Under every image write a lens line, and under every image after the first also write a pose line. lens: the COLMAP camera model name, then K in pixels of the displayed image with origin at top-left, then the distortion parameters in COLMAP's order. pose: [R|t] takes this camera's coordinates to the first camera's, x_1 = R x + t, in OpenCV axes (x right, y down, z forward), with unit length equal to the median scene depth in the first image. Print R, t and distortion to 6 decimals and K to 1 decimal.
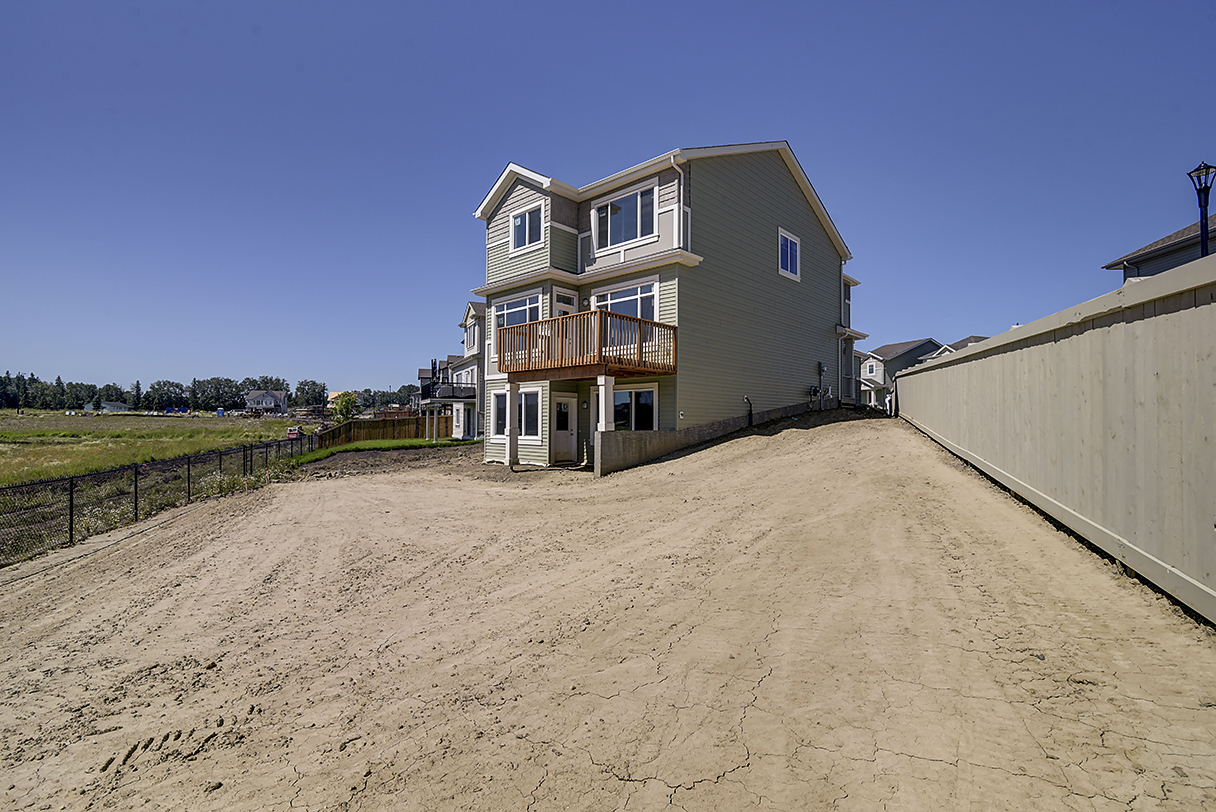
lens RADIAL K [[612.2, 0, 608.0], [0, 612.2, 406.0], [0, 0, 1]] dist [-0.026314, -0.000325]
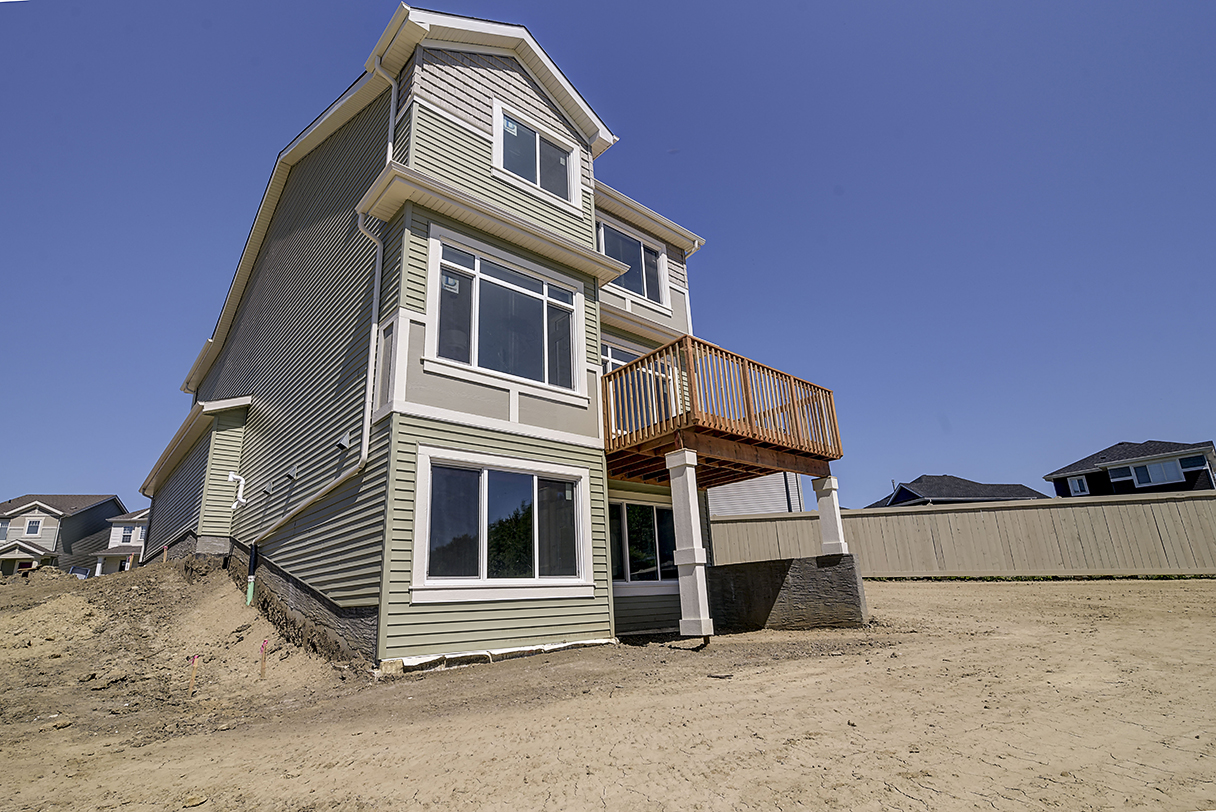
lens RADIAL K [[612.2, 0, 608.0], [0, 612.2, 406.0], [0, 0, 1]] dist [-0.026314, -0.000325]
pose [[0.035601, 0.299664, 0.953380, -0.574002], [0.022579, 0.953500, -0.300545, 0.064889], [-0.999111, 0.032226, 0.027179, 0.962645]]
